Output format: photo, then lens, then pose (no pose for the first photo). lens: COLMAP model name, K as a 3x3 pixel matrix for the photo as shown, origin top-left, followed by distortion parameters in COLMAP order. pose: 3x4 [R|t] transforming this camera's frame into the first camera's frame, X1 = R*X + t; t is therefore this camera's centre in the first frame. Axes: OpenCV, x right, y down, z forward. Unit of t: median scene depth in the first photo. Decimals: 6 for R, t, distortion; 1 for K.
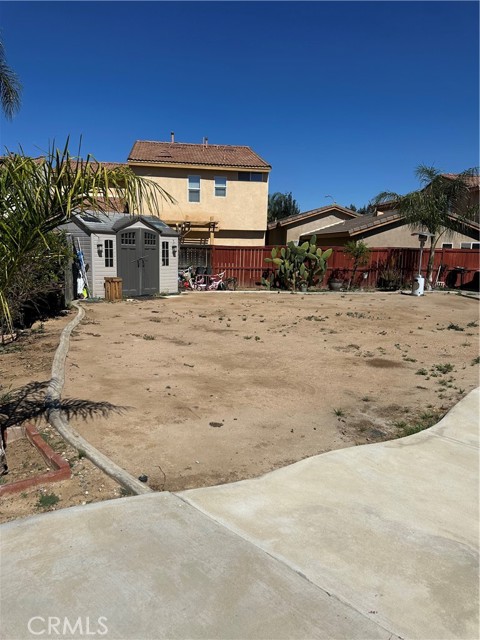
lens RADIAL K [[457.3, 0, 239.8], [0, 457.3, 318.9], [0, 0, 1]] dist [0.075637, -0.007989]
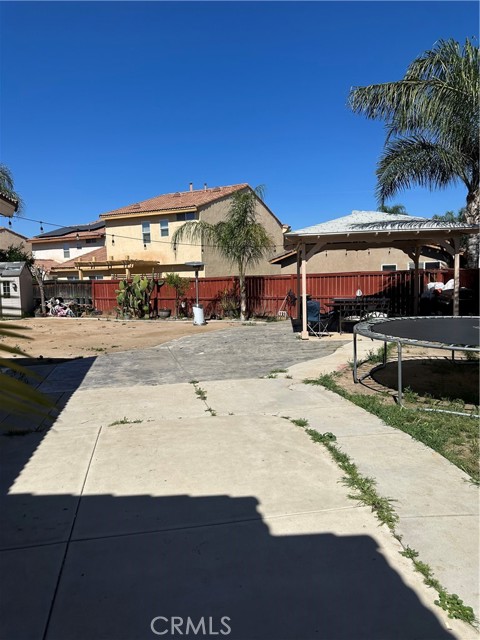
lens RADIAL K [[457.3, 0, 240.1], [0, 457.3, 321.6], [0, 0, 1]] dist [0.075637, -0.007989]
pose [[0.771950, 0.023622, -0.635244, 0.870682], [-0.053779, 0.998154, -0.028236, -0.027200], [0.633404, 0.055960, 0.771795, 0.234719]]
